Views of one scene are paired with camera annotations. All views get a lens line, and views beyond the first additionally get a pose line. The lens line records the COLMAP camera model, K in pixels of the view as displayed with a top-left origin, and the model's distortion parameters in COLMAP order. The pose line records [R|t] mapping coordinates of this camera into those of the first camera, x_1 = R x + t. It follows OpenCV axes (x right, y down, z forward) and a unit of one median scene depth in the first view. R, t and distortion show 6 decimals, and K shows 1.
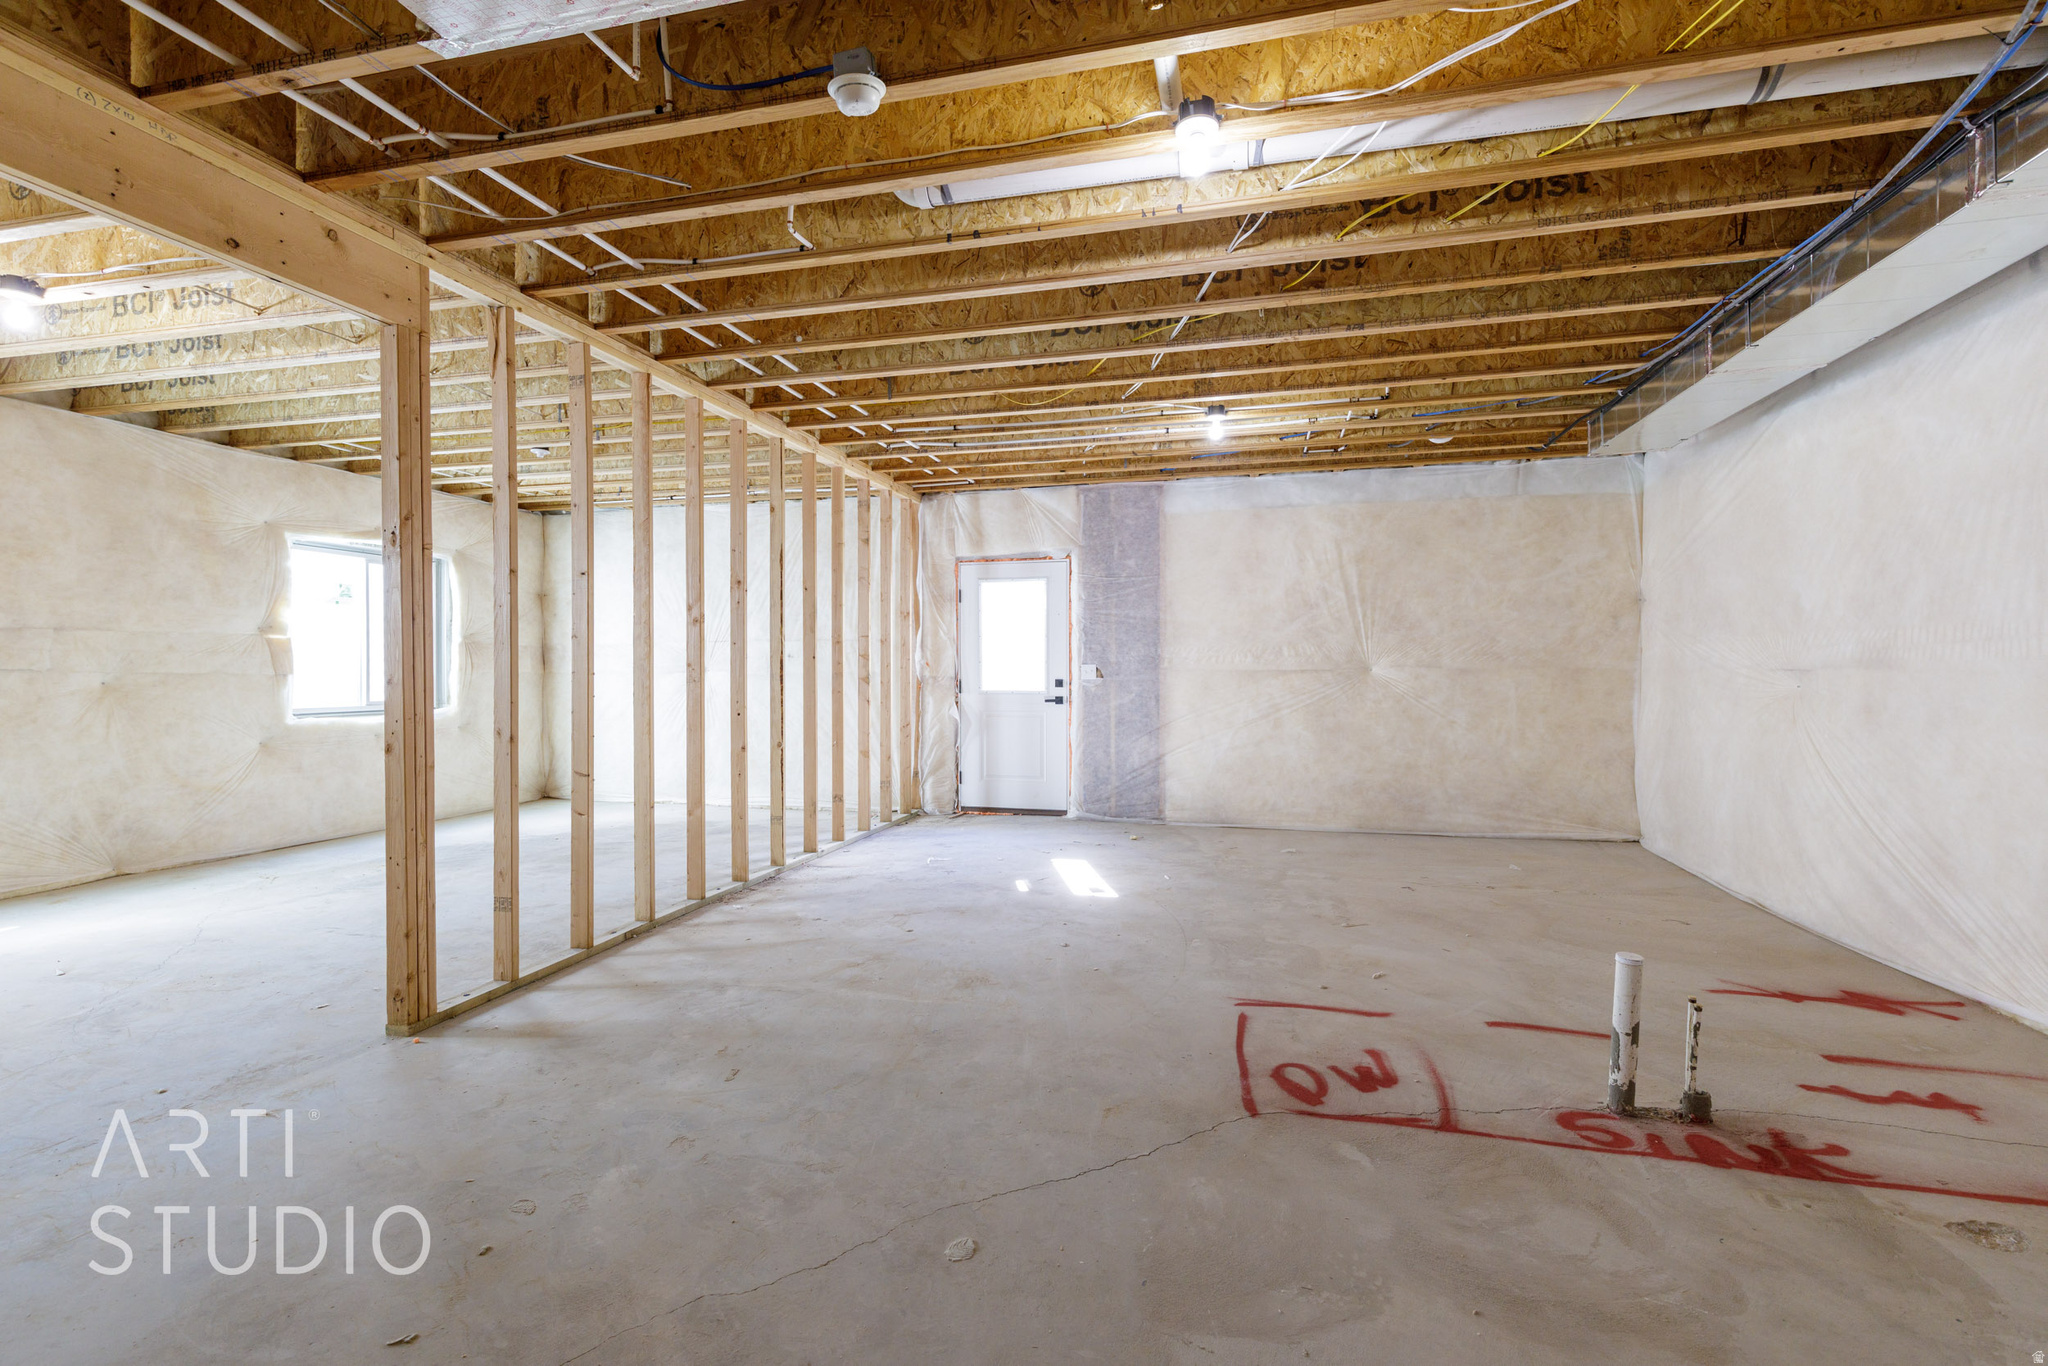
lens RADIAL K [[914.3, 0, 1030.9], [0, 914.3, 679.7], [0, 0, 1]] dist [0.010474, -0.003588]
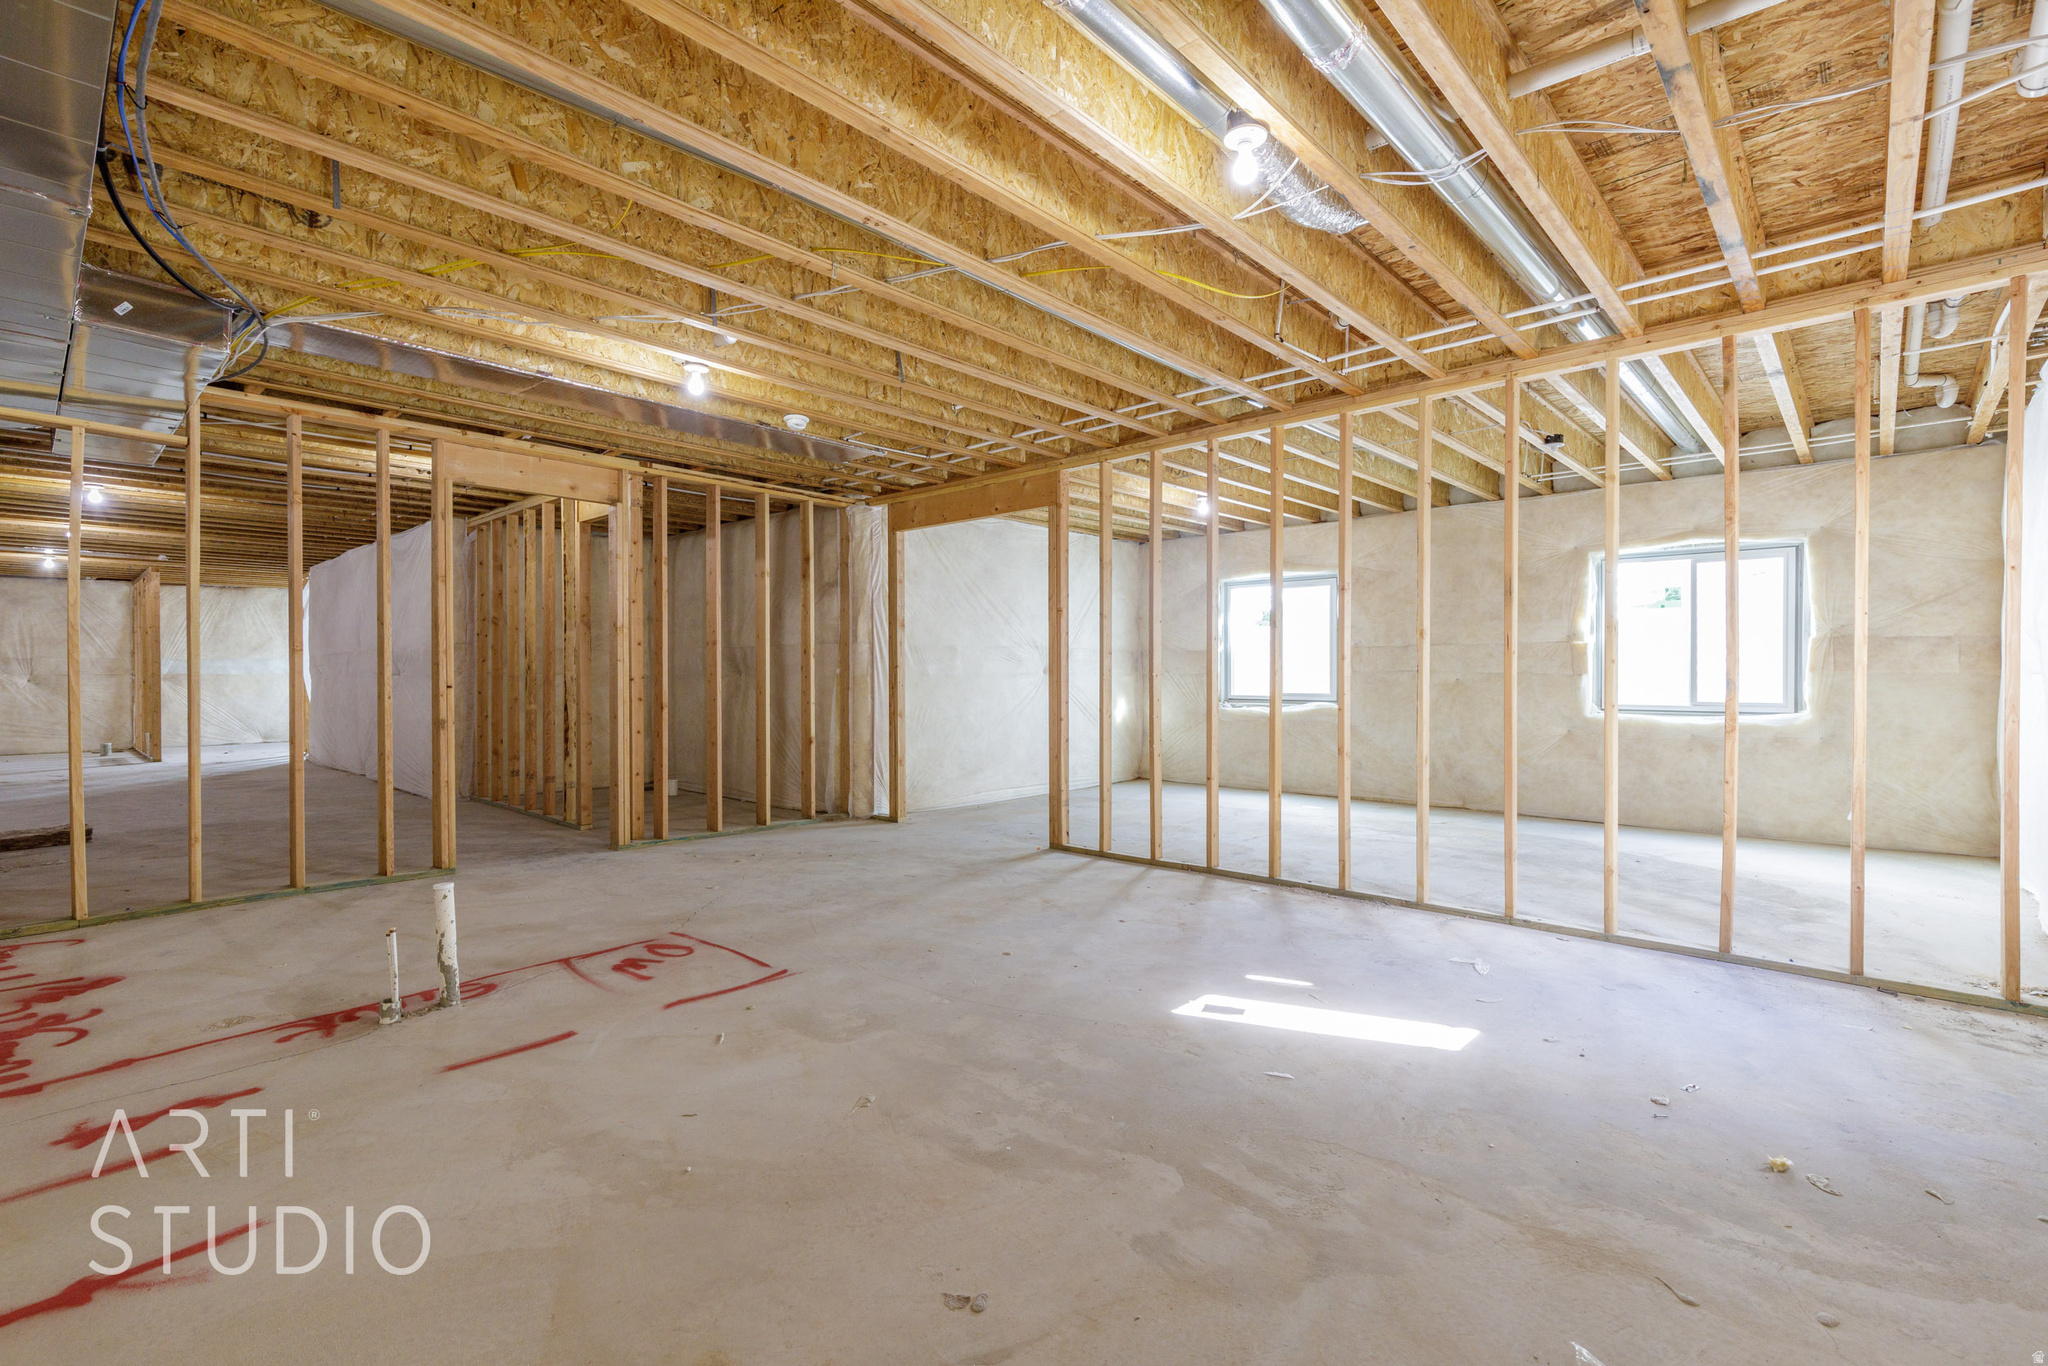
lens RADIAL K [[914.3, 0, 1030.9], [0, 914.3, 679.7], [0, 0, 1]] dist [0.010474, -0.003588]
pose [[-0.473123, 0.010397, -0.880935, 1.286294], [-0.008361, 0.999832, 0.016291, -0.027506], [0.880957, 0.015073, -0.472957, 2.154459]]
